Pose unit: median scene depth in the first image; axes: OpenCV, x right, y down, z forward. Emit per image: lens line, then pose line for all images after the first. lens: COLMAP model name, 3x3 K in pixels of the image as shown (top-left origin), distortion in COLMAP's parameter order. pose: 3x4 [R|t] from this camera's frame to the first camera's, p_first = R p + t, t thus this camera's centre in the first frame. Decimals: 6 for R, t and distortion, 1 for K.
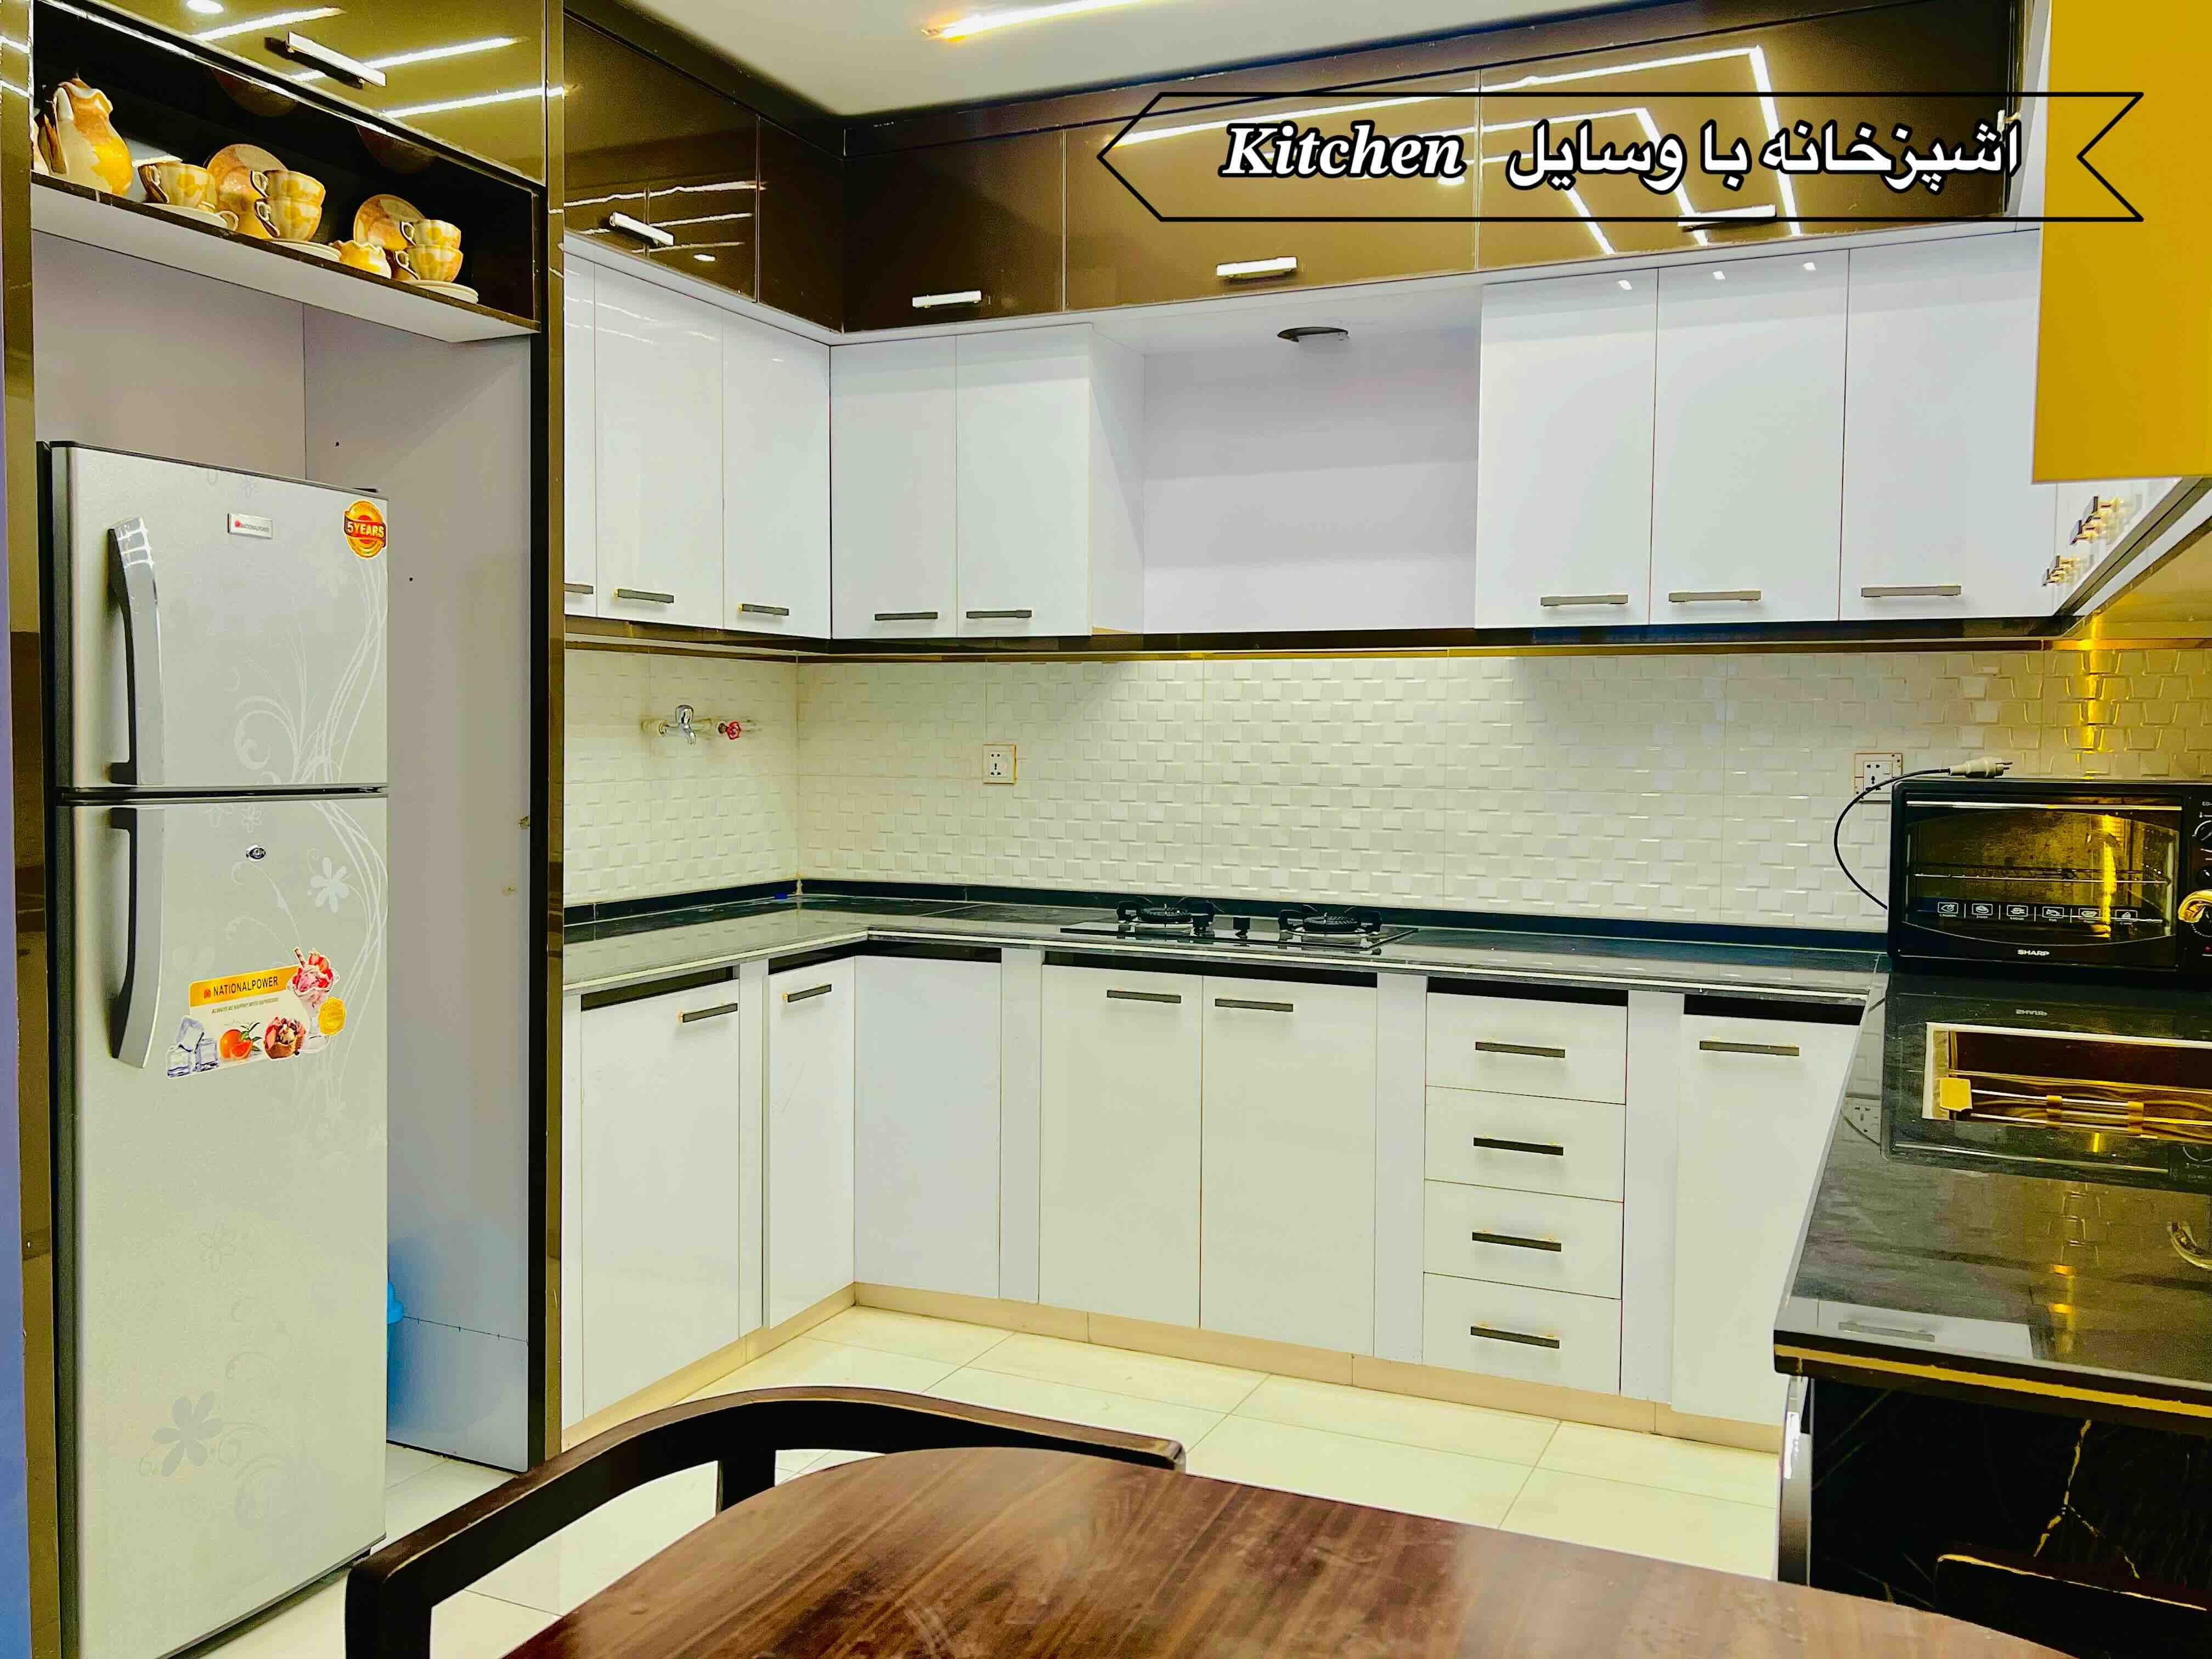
lens RADIAL K [[1793.1, 0, 1107.4], [0, 1793.1, 830.6], [0, 0, 1]] dist [0.055026, -0.018934]
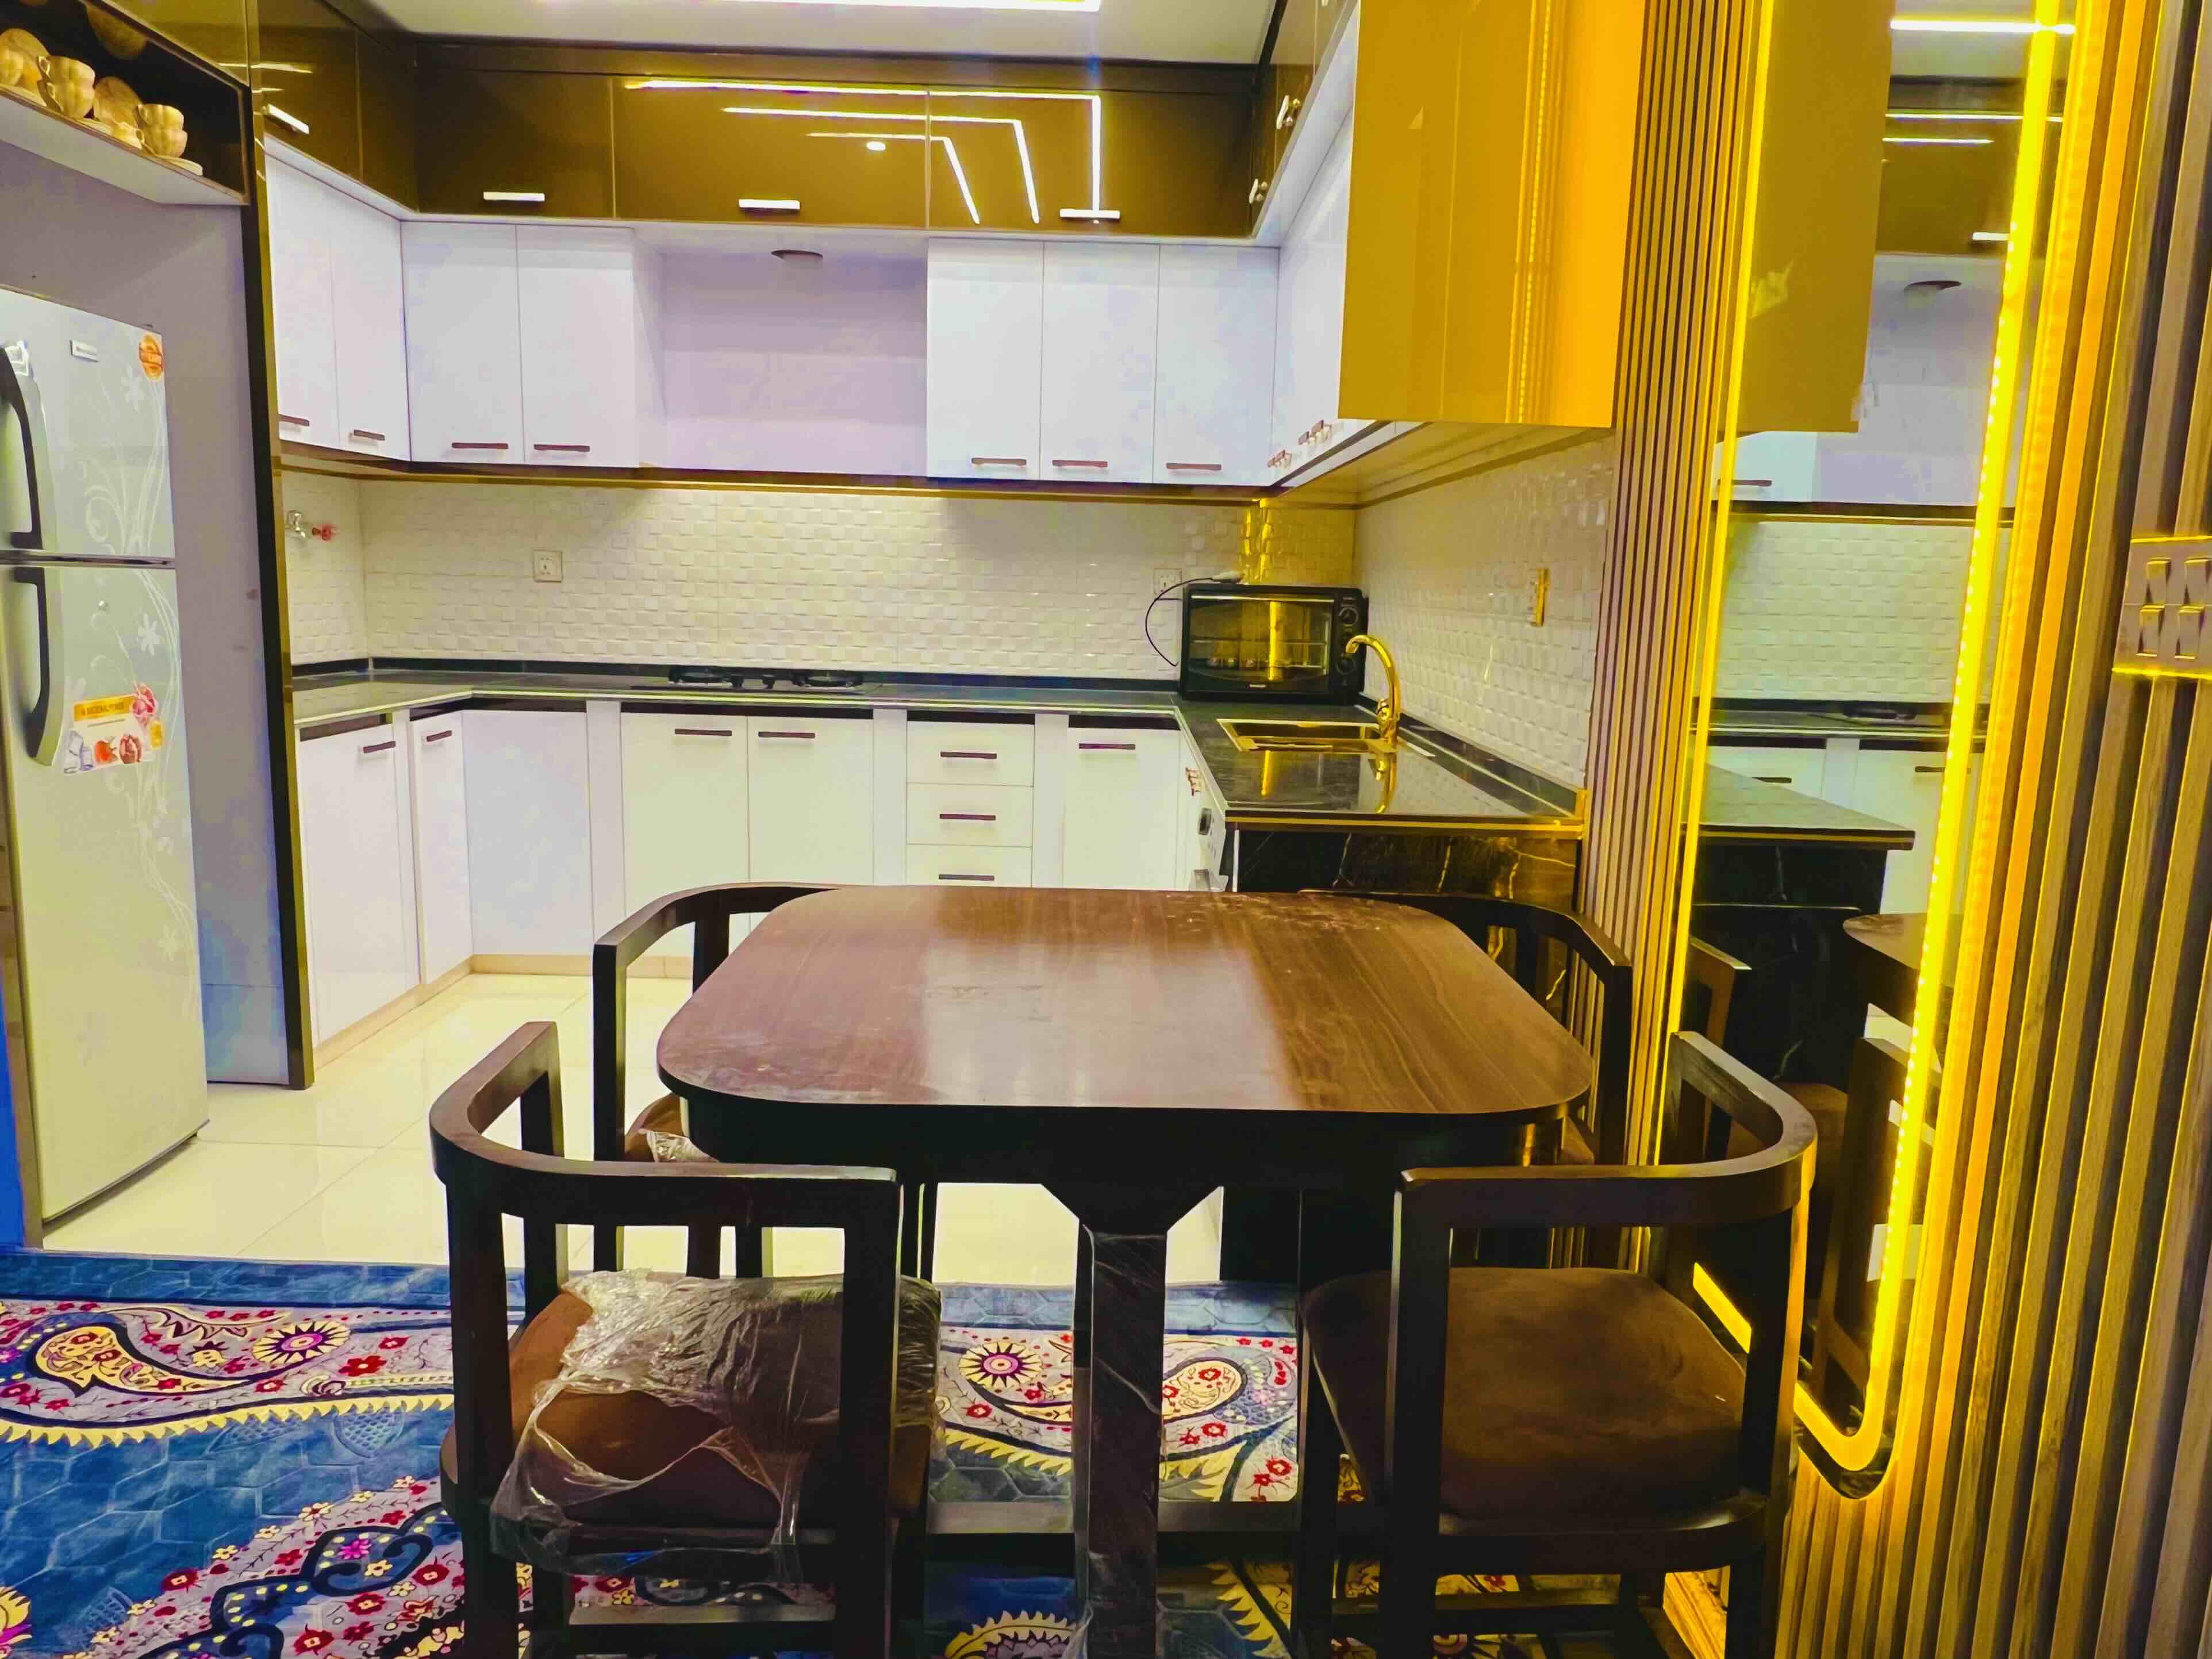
lens RADIAL K [[1452.5, 0, 1111.6], [0, 1452.5, 825.4], [0, 0, 1]] dist [-0.006053, 0.006501]
pose [[0.912843, -0.049612, 0.405286, -0.156408], [-0.000012, 0.992588, 0.121531, 0.027416], [-0.408311, -0.110944, 0.906076, -0.176797]]
